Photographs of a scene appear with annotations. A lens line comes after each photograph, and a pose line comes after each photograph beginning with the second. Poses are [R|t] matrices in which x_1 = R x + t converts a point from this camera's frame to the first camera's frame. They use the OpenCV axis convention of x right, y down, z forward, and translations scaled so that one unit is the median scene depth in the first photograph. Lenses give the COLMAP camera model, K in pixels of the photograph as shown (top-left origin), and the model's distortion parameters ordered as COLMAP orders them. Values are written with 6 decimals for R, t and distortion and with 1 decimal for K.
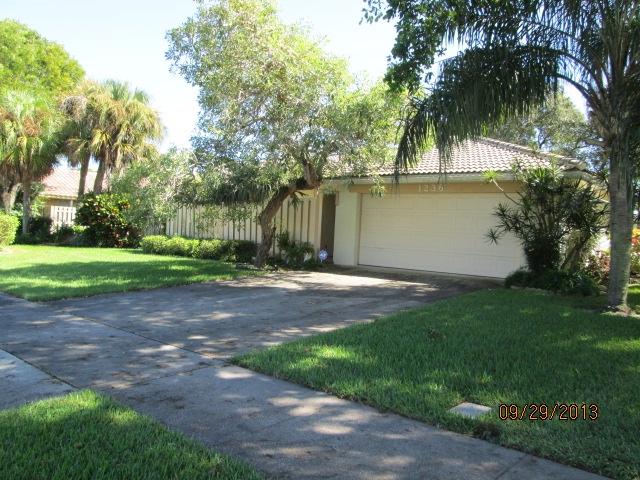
lens RADIAL K [[536.5, 0, 320.0], [0, 536.5, 240.0], [0, 0, 1]] dist [0.000292, 0.007538]
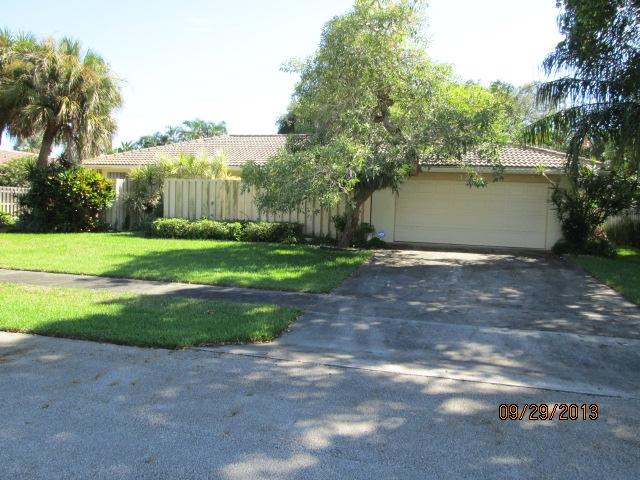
lens RADIAL K [[536.5, 0, 320.0], [0, 536.5, 240.0], [0, 0, 1]] dist [0.000292, 0.007538]
pose [[0.900139, -0.034292, 0.434250, -0.526609], [0.011838, 0.998454, 0.054308, -0.020052], [-0.435441, -0.043745, 0.899154, 0.040978]]
